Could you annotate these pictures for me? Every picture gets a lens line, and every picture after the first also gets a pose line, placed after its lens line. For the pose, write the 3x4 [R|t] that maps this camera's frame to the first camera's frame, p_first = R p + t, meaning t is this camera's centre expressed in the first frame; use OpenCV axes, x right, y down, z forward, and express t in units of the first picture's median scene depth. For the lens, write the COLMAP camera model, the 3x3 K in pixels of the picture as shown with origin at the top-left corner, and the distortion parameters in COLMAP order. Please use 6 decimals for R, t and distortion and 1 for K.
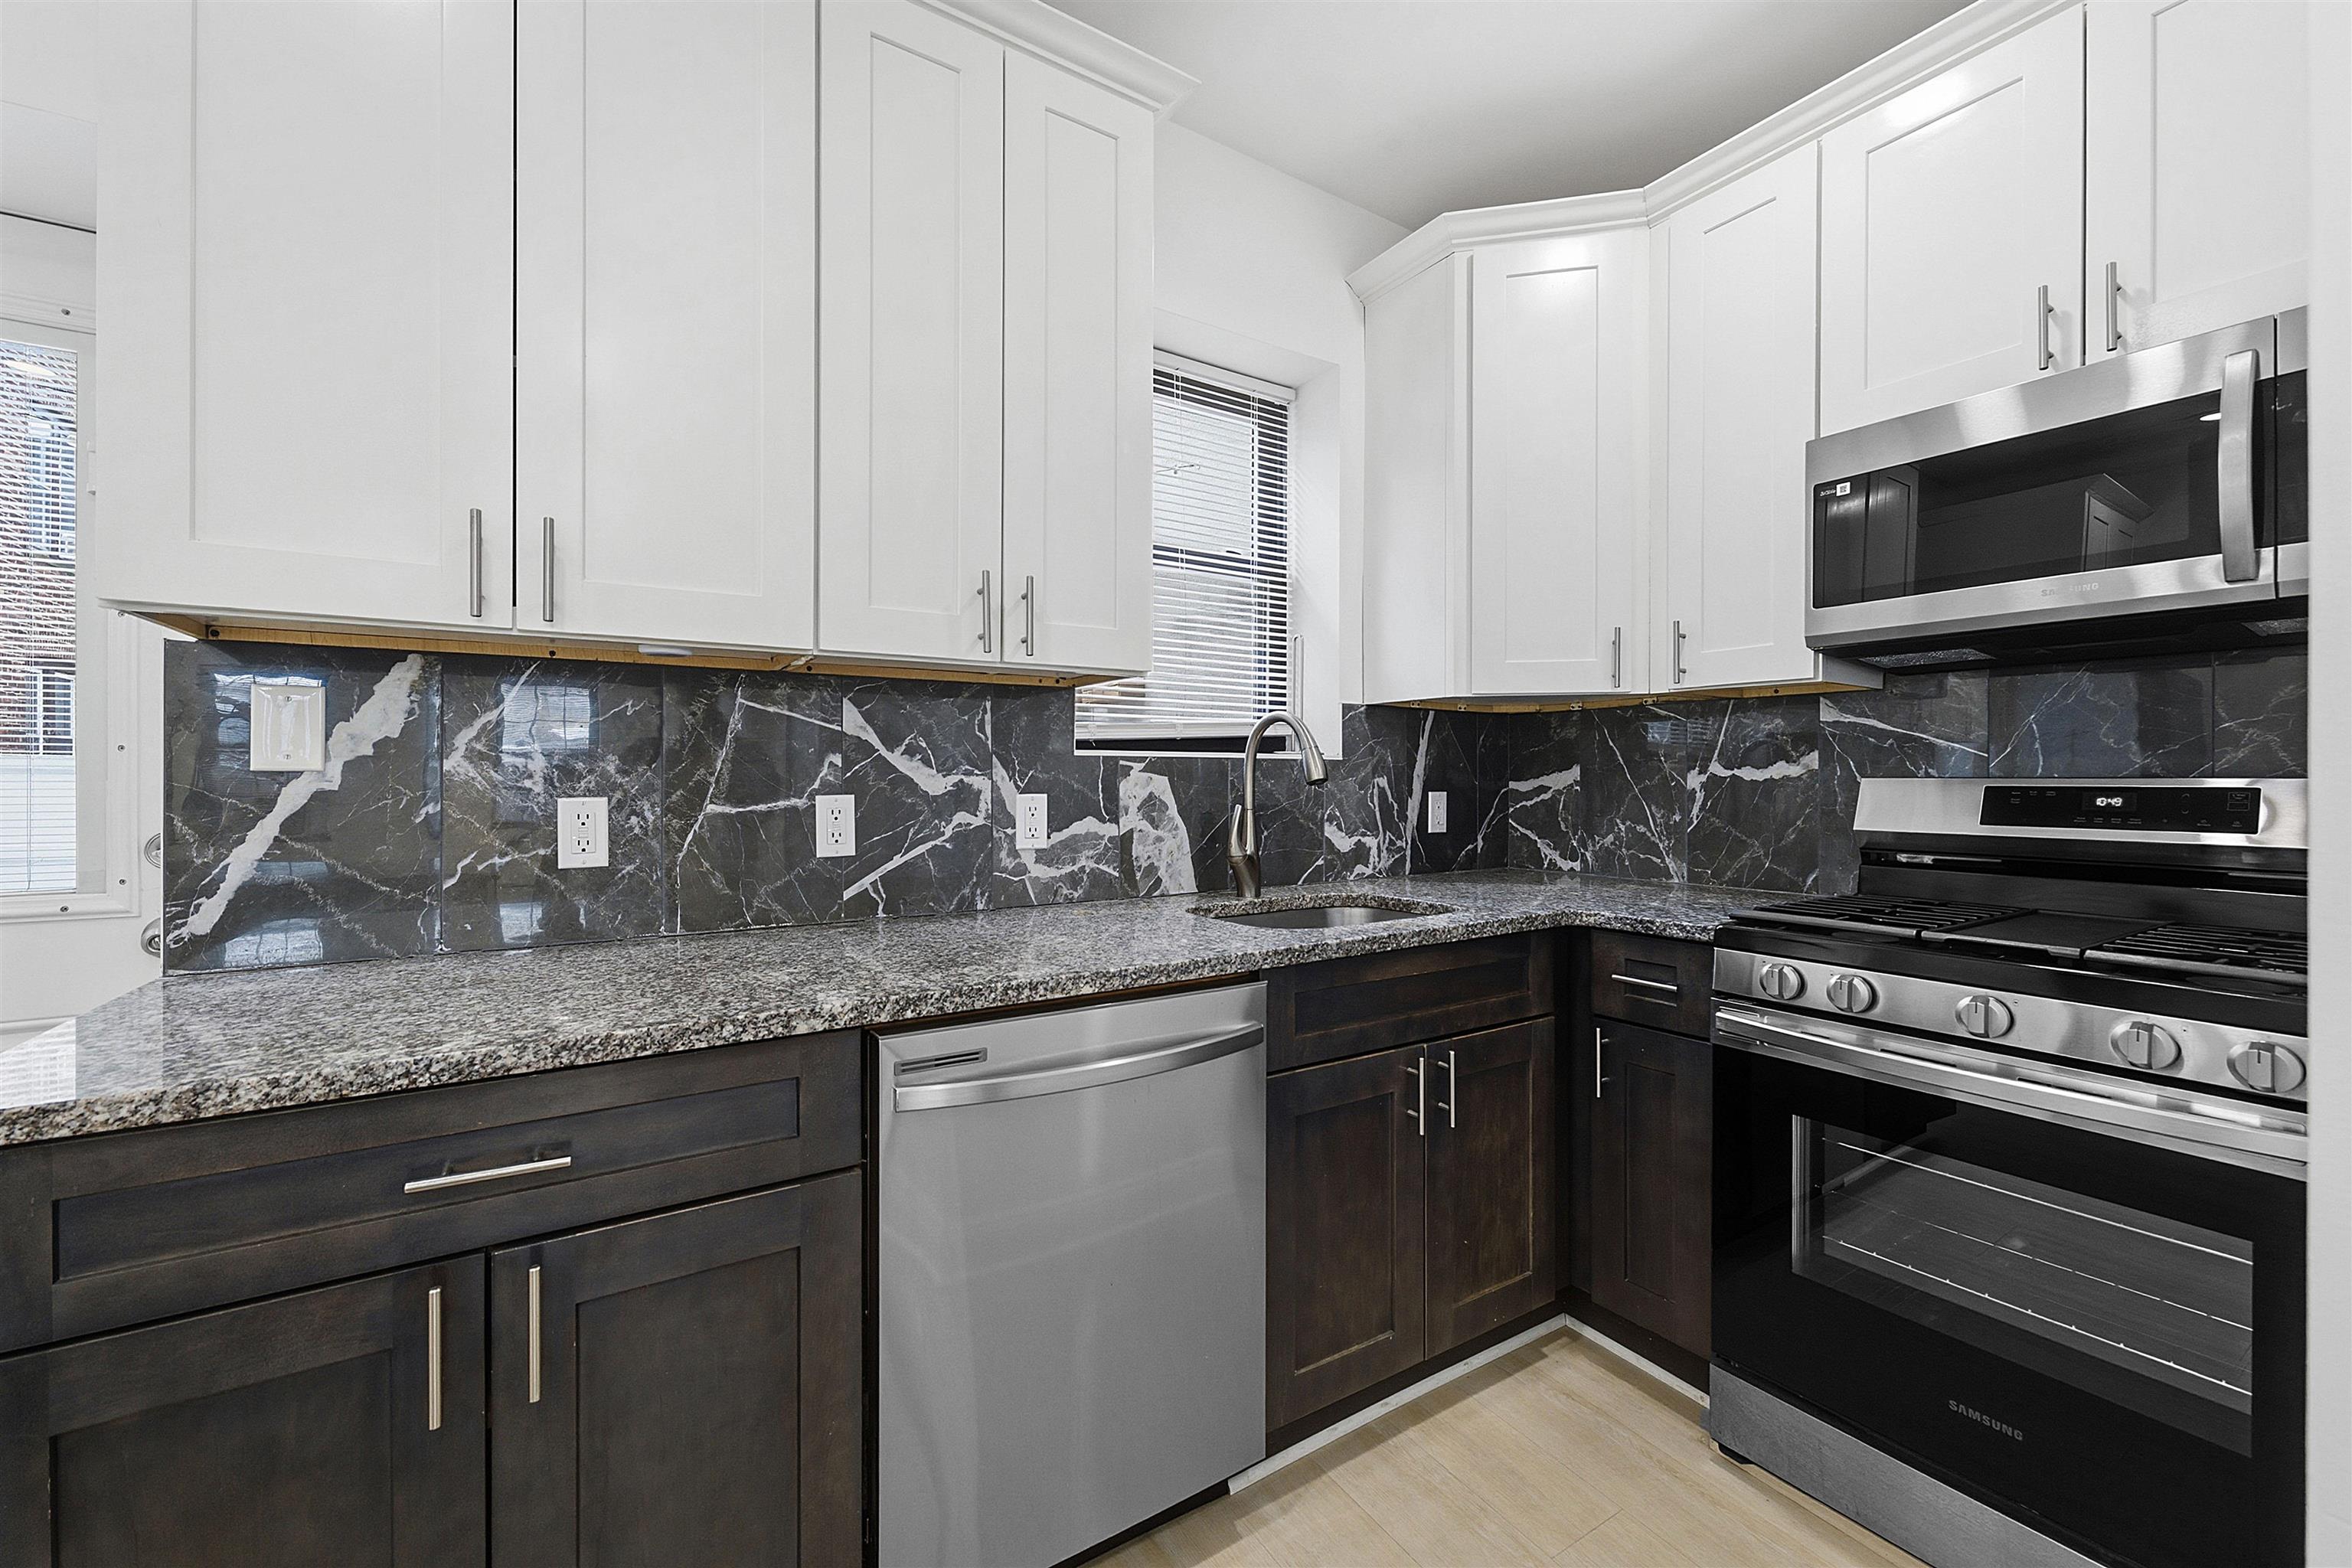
lens RADIAL K [[947.3, 0, 1185.6], [0, 947.3, 776.5], [0, 0, 1]] dist [0.000188, 0.000239]
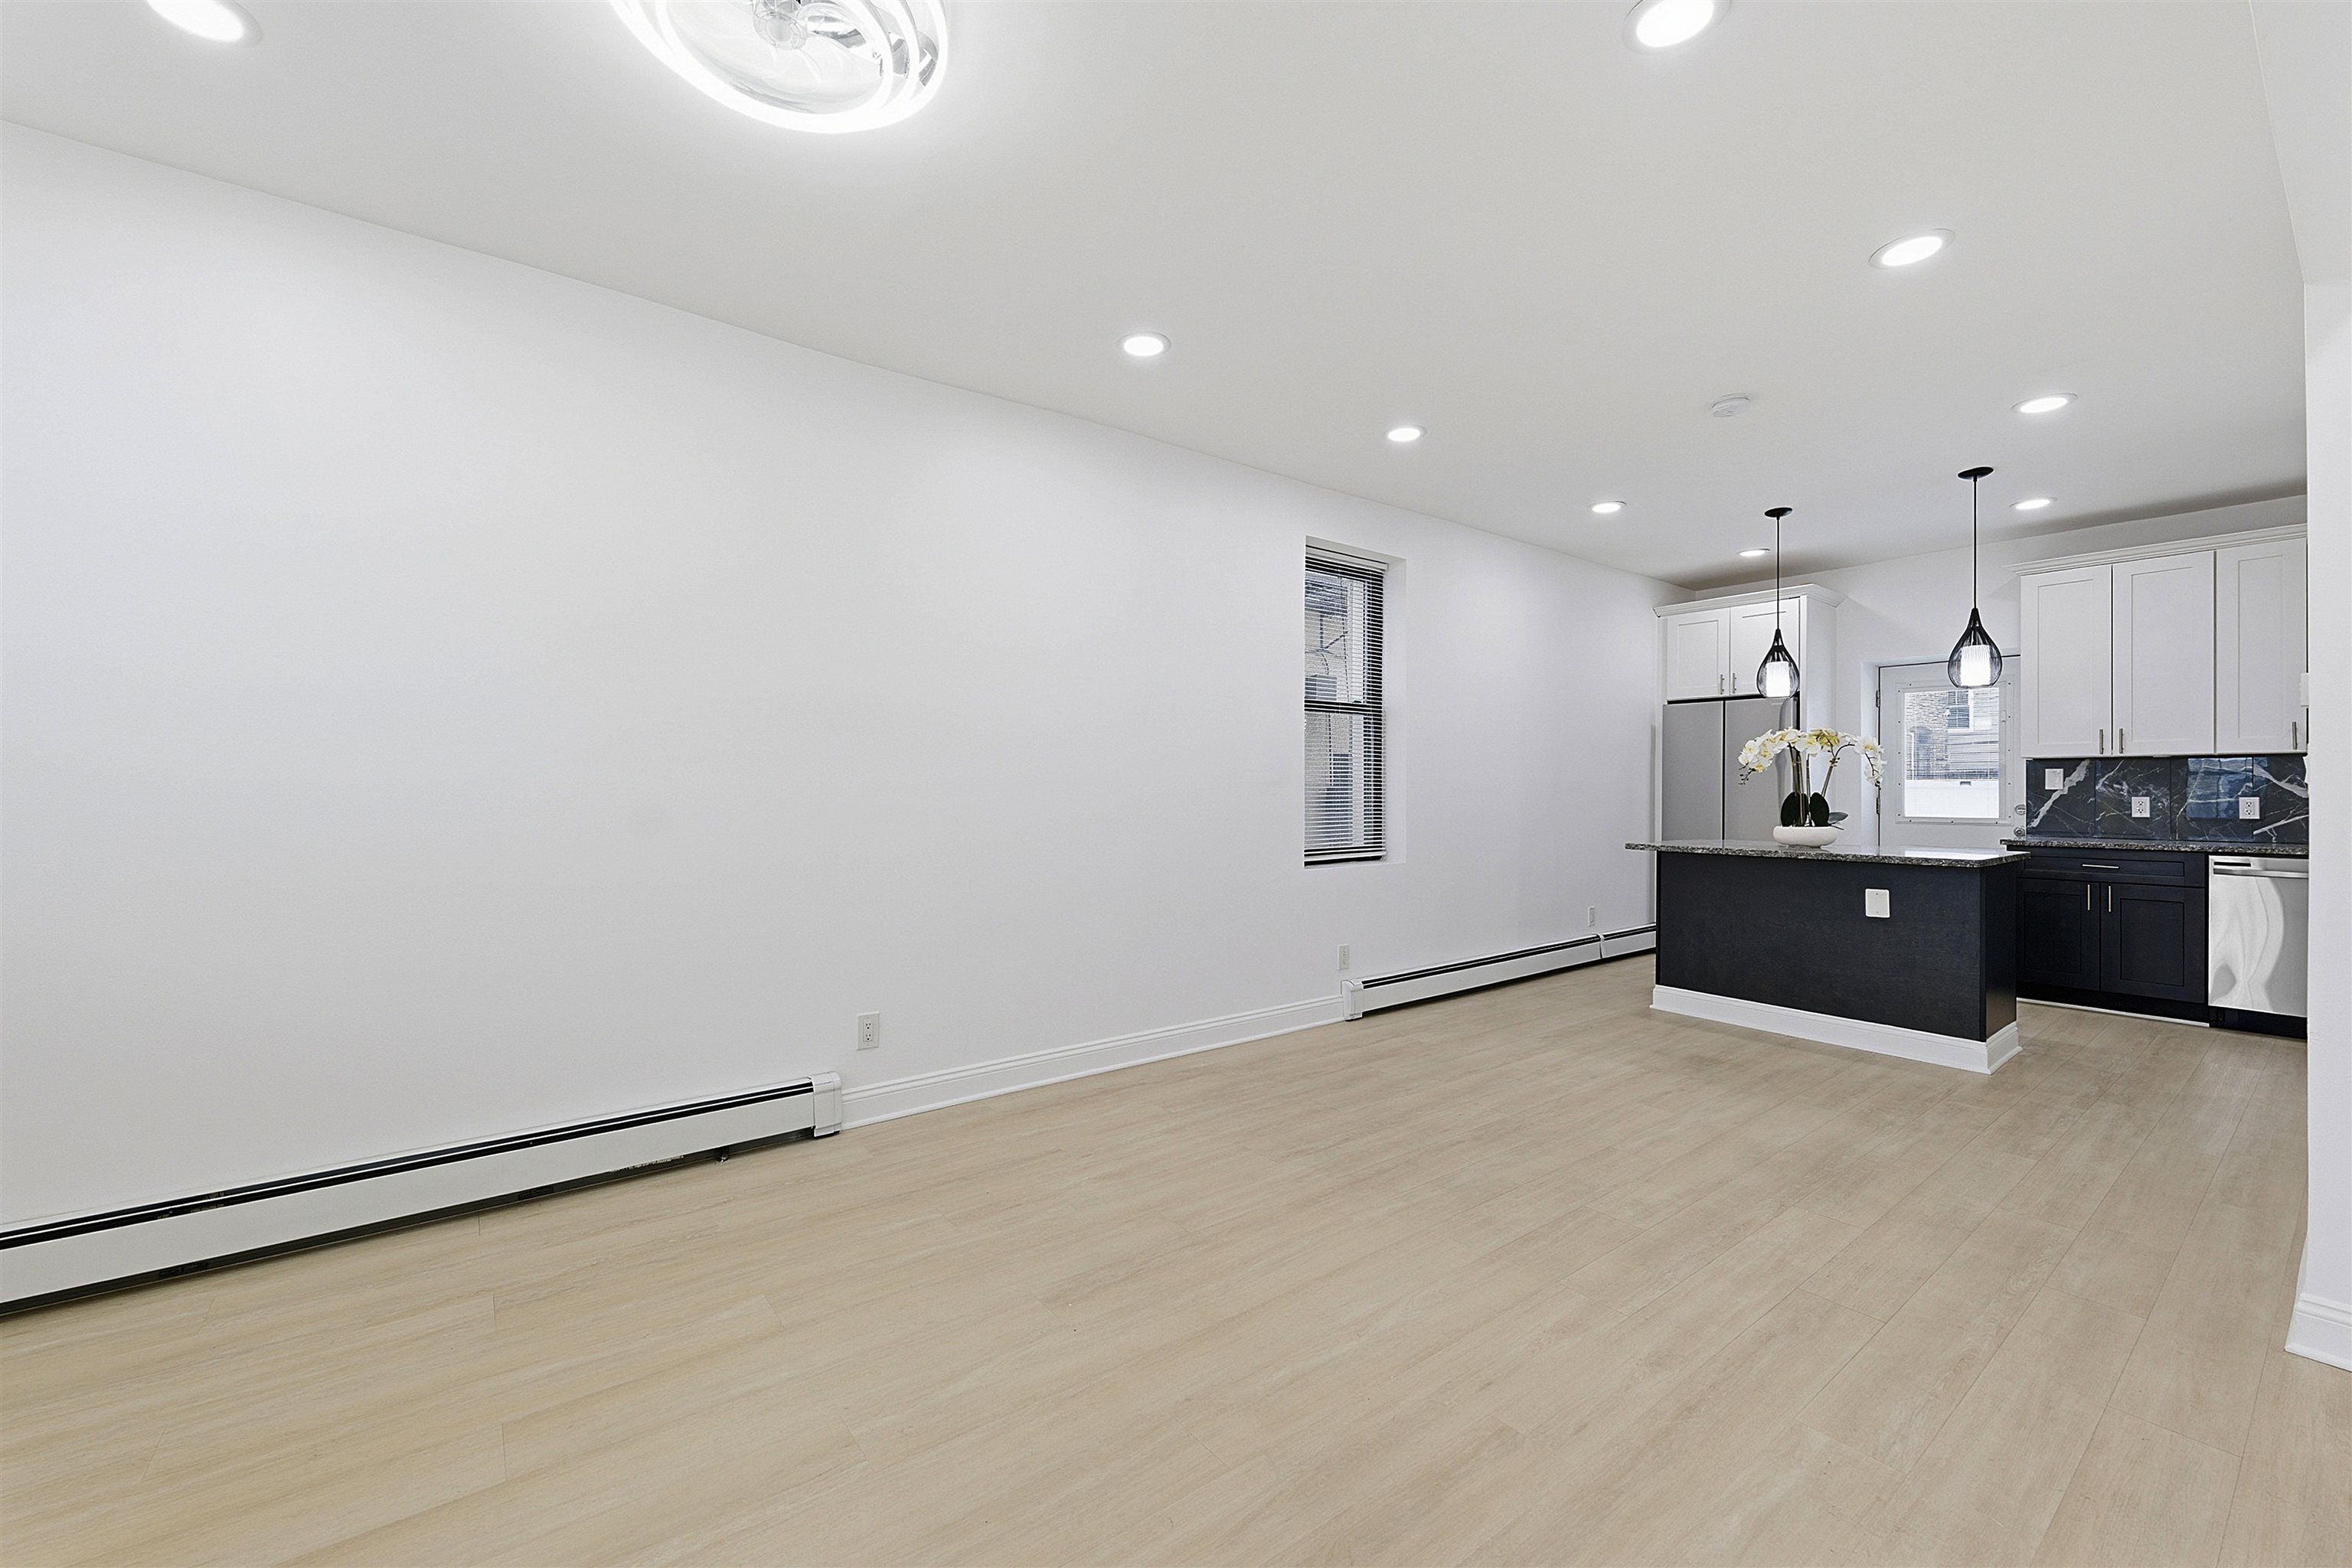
lens RADIAL K [[921.5, 0, 1186.6], [0, 921.5, 789.8], [0, 0, 1]] dist [0.000116, 0.000271]
pose [[0.105096, -0.002110, -0.994460, 1.985060], [-0.000605, 0.999997, -0.002186, 0.005099], [0.994462, 0.000831, 0.105094, -2.383245]]
